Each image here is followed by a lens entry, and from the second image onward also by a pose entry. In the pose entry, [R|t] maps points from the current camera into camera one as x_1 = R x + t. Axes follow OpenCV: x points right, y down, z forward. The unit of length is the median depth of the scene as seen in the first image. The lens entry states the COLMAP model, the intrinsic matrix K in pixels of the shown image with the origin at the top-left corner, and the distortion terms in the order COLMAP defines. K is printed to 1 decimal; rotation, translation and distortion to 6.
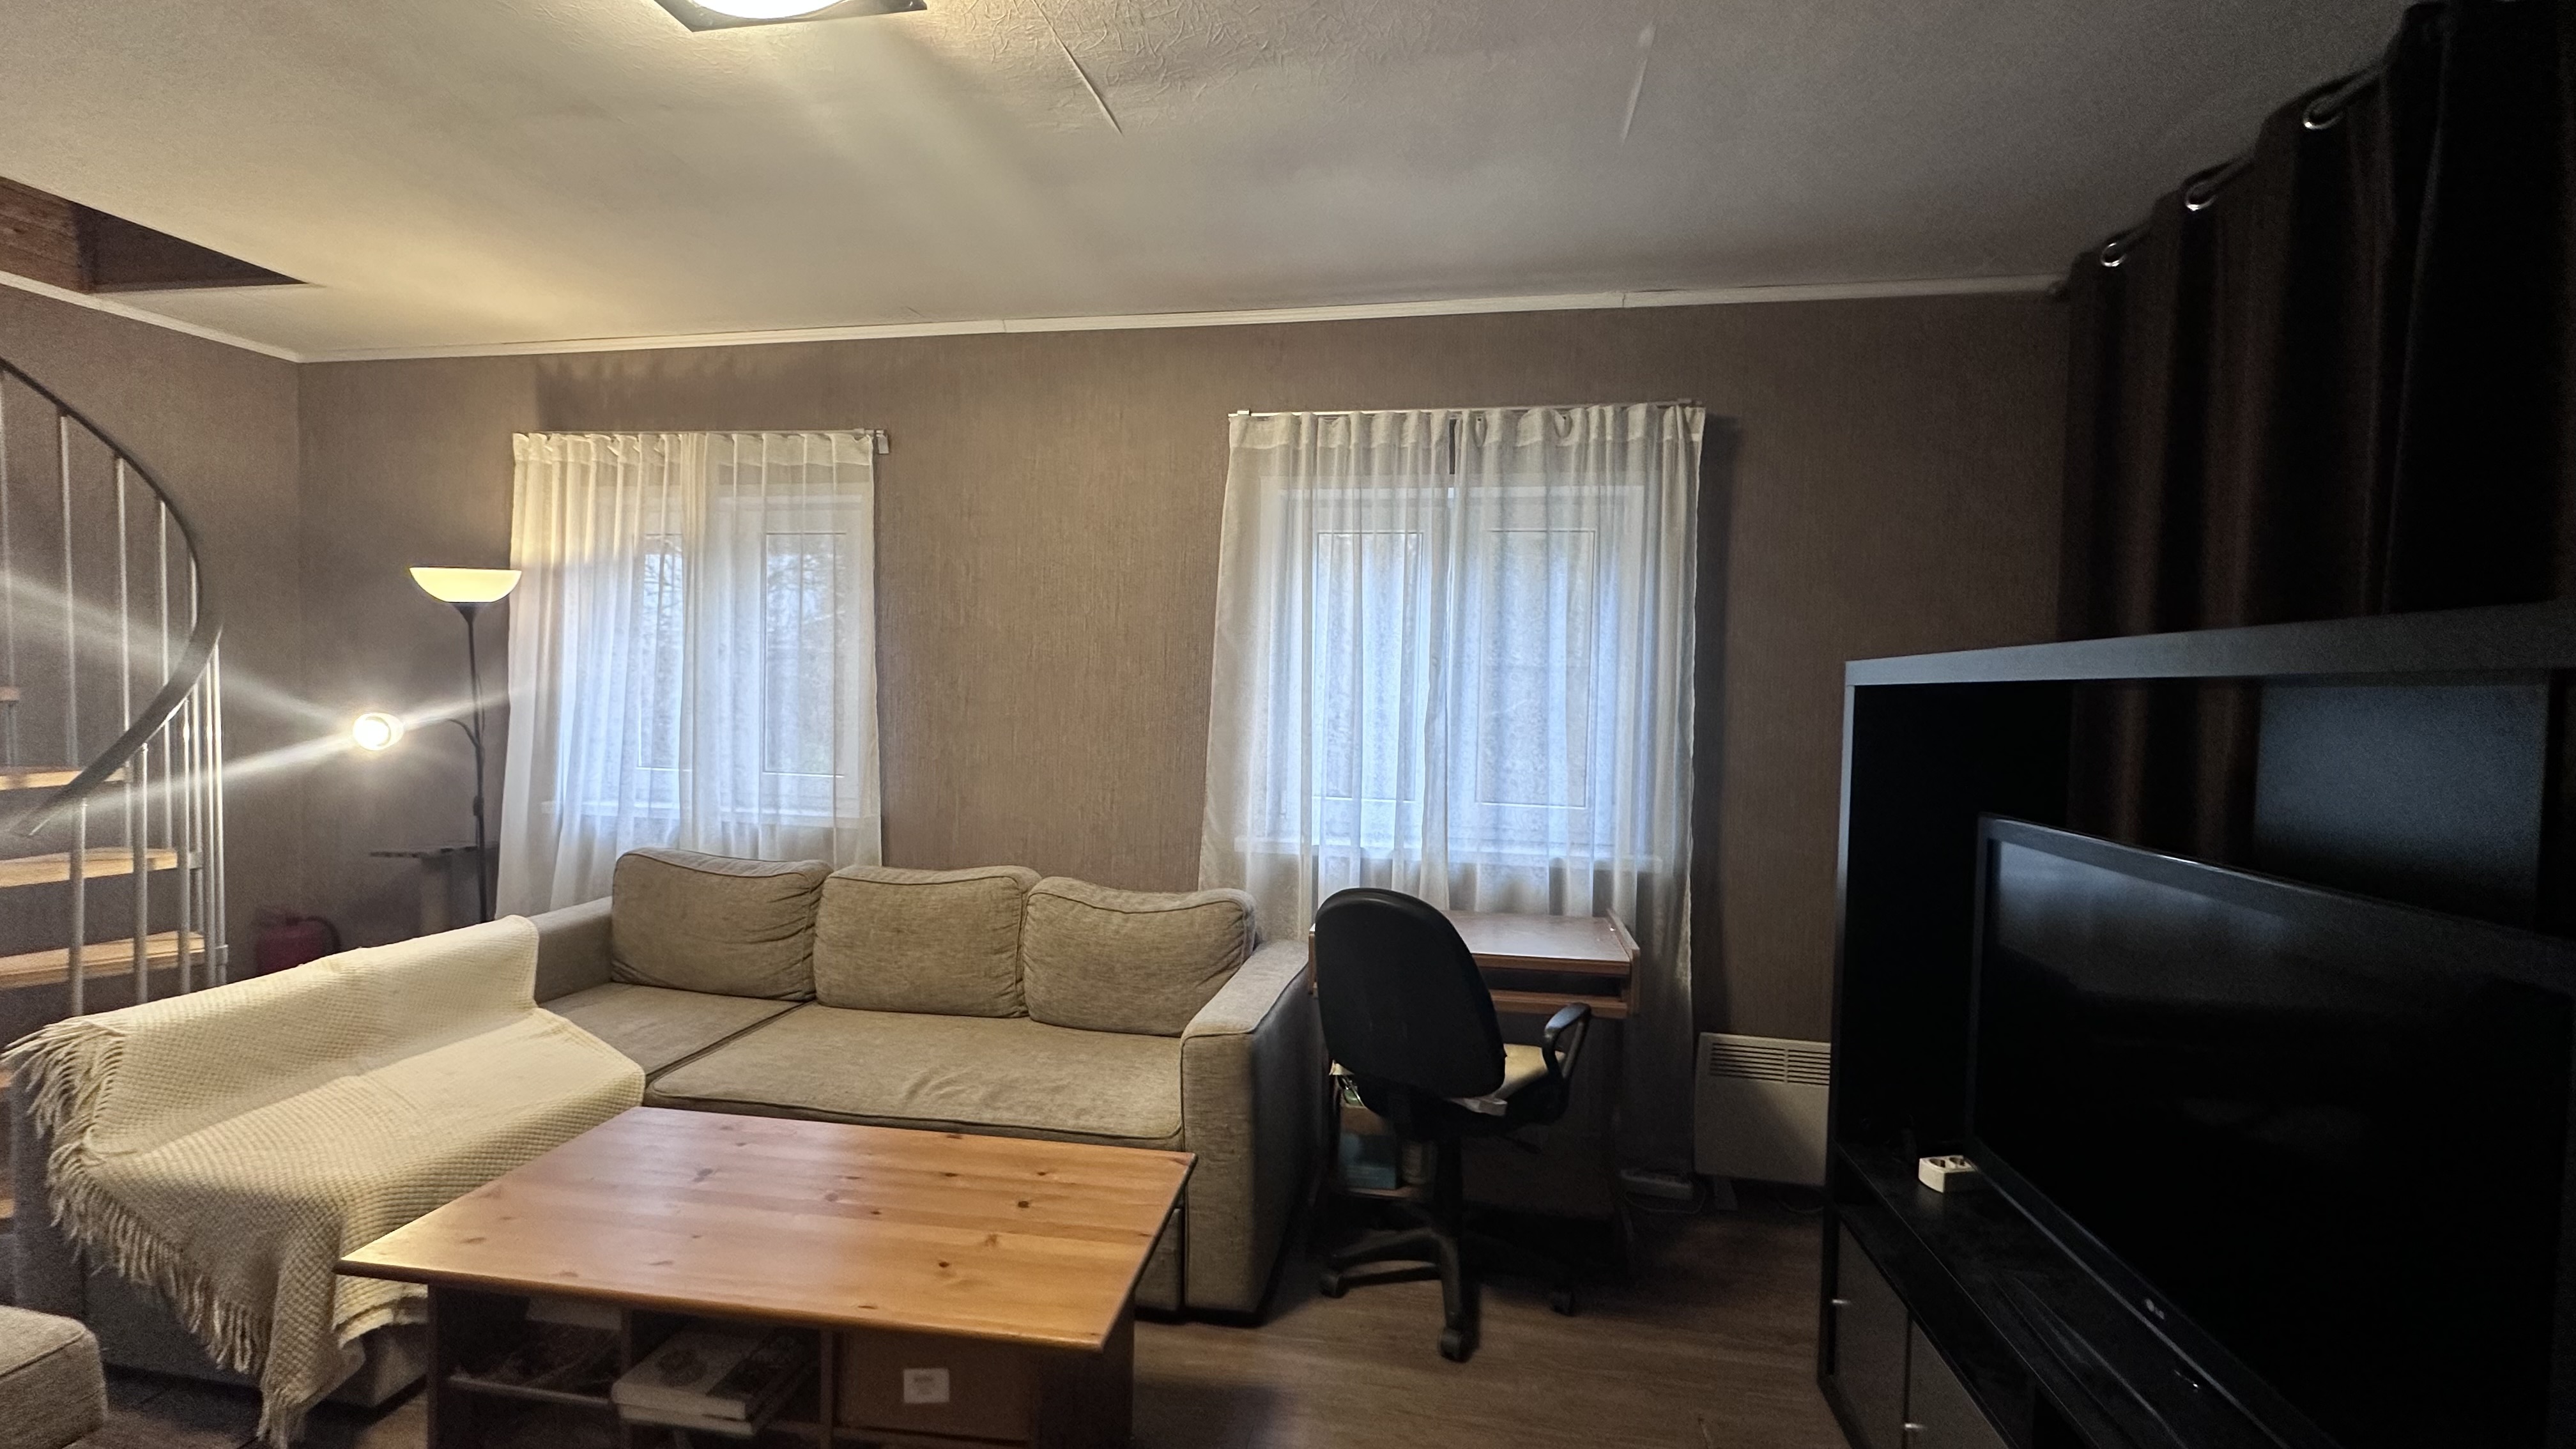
lens RADIAL K [[1015.1, 0, 1292.0], [0, 1015.1, 726.6], [0, 0, 1]] dist [-0.005262, 0.000621]
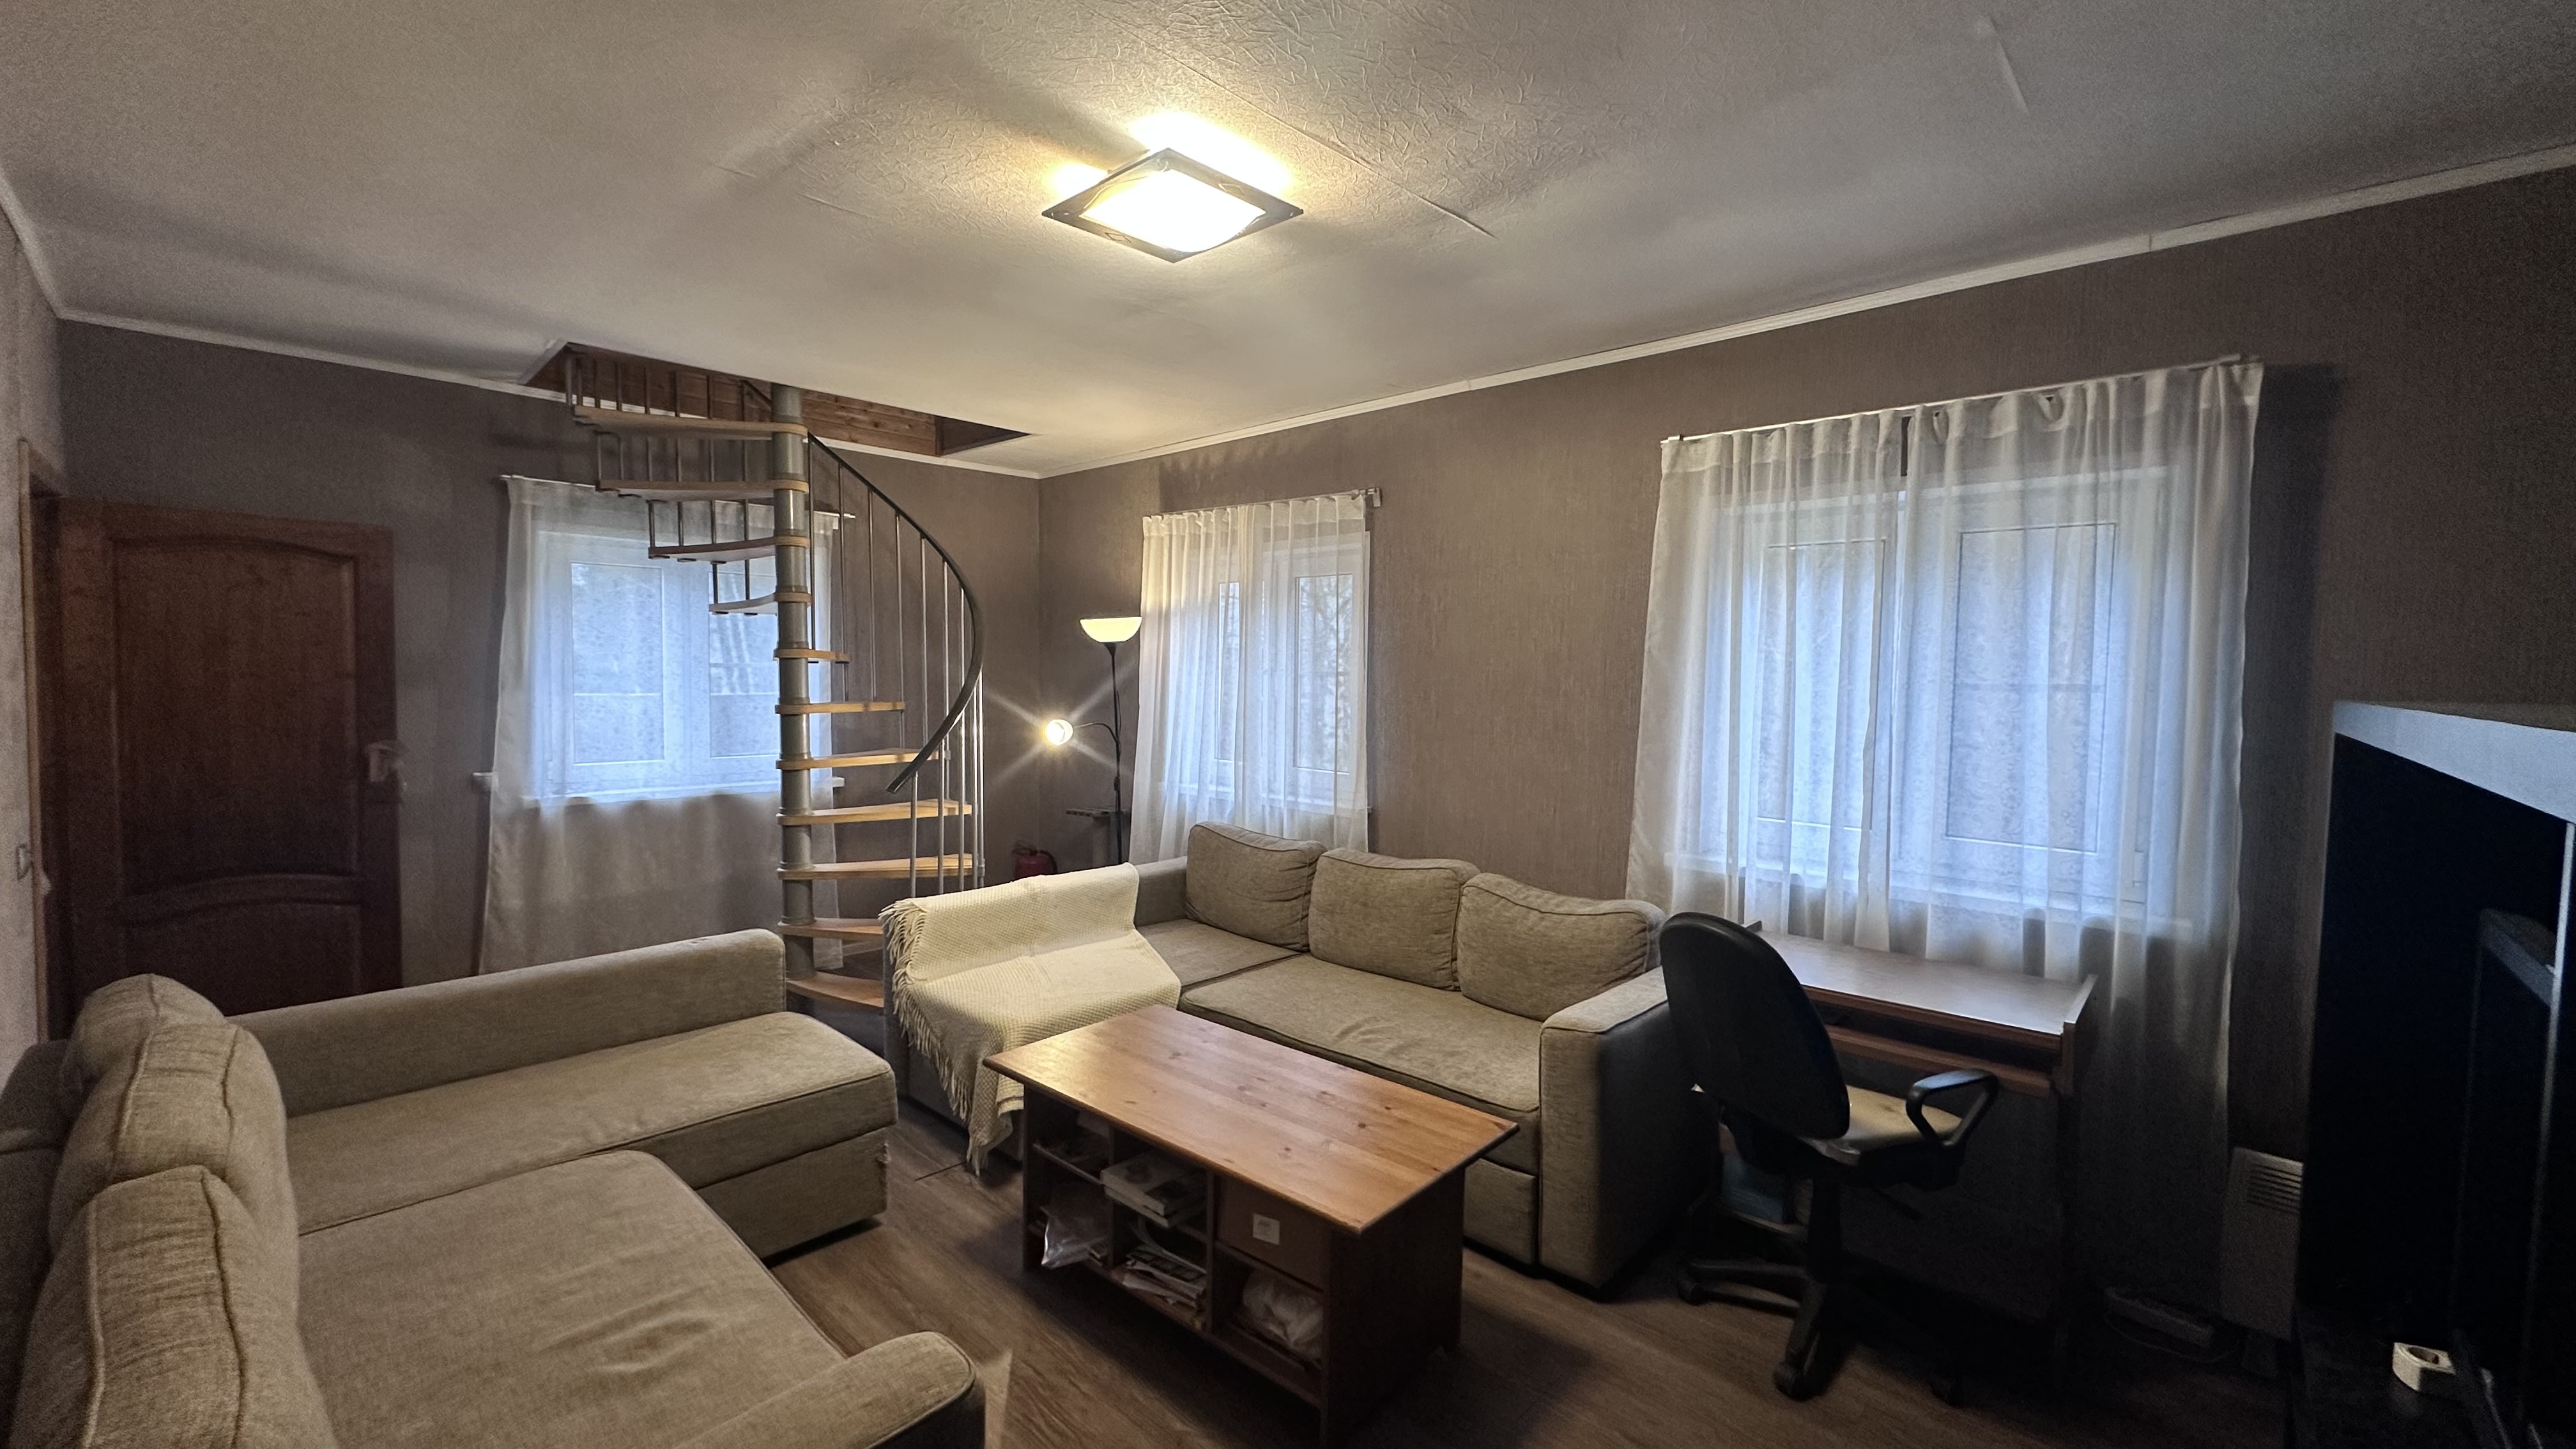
lens RADIAL K [[1015.1, 0, 1290.9], [0, 1015.1, 725.6], [0, 0, 1]] dist [-0.005262, 0.000621]
pose [[0.837718, 0.019496, -0.545754, 0.205009], [-0.014544, 0.999805, 0.013392, -0.029399], [0.545909, -0.003281, 0.837838, -0.072225]]
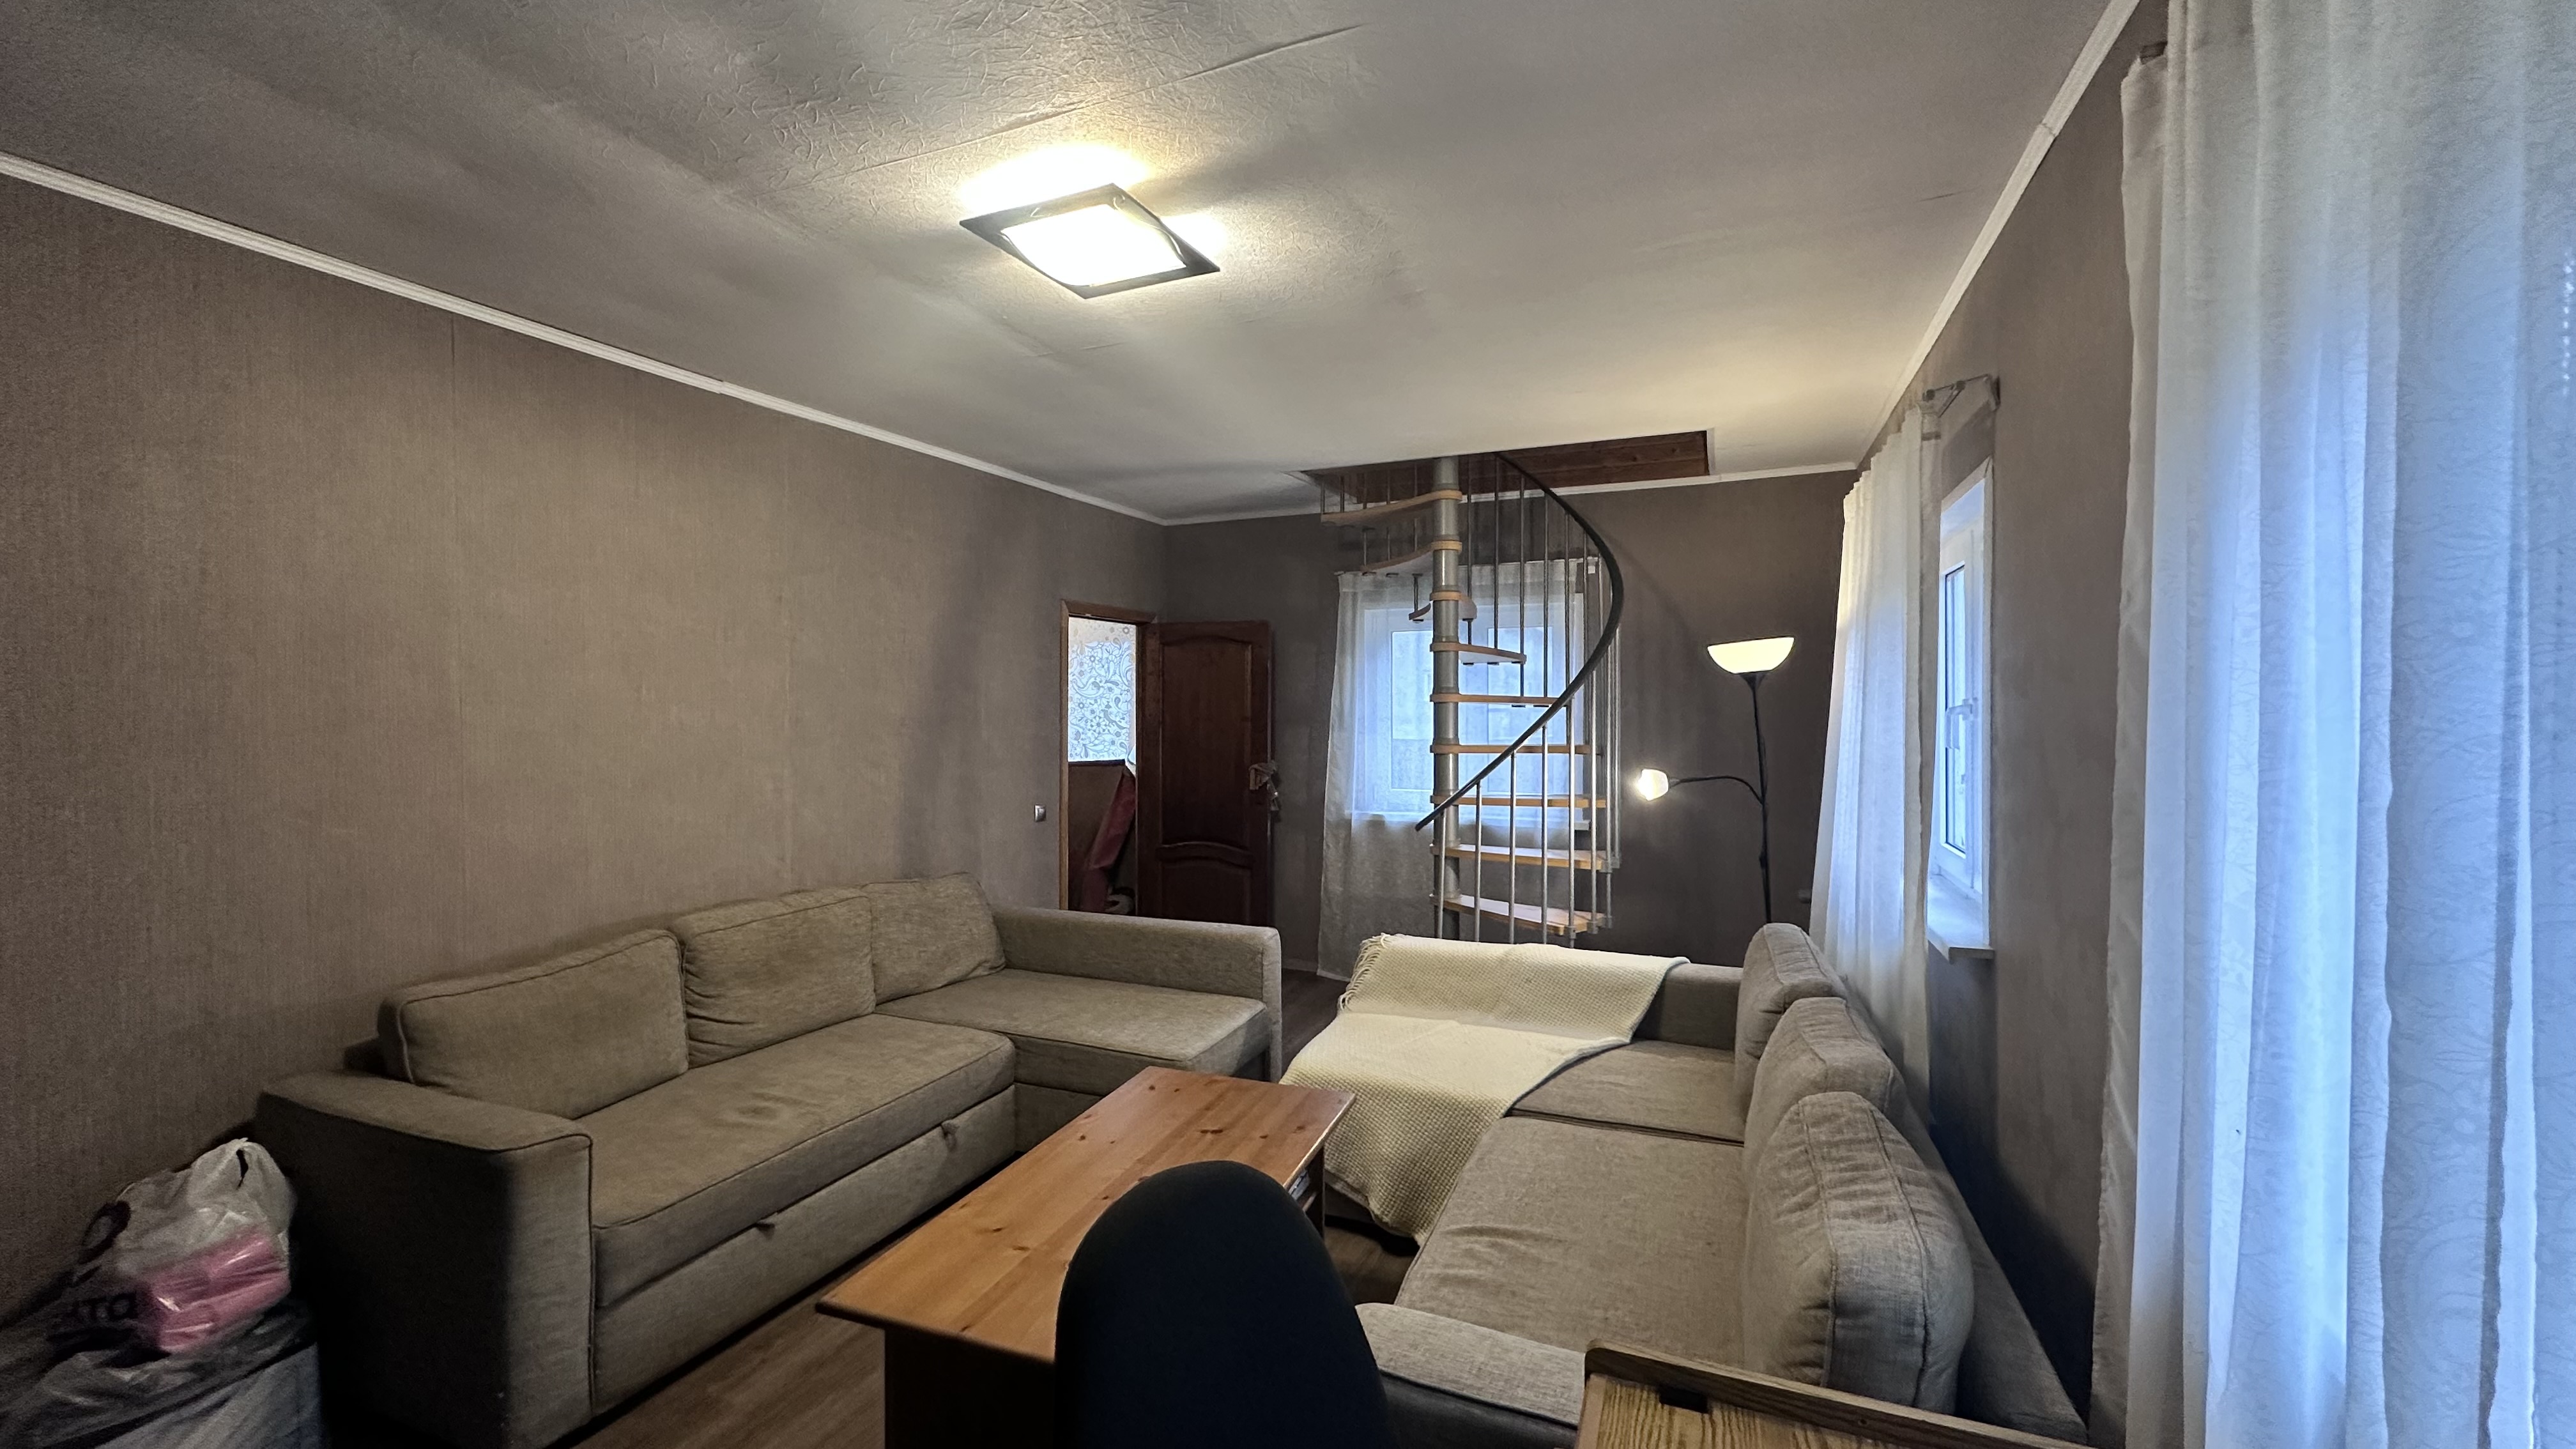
lens RADIAL K [[1015.1, 0, 1285.5], [0, 1015.1, 710.9], [0, 0, 1]] dist [-0.005262, 0.000621]
pose [[-0.207635, -0.022182, -0.977955, 0.417362], [-0.040531, 0.999079, -0.014056, -0.048982], [0.977366, 0.036719, -0.208343, 0.825589]]
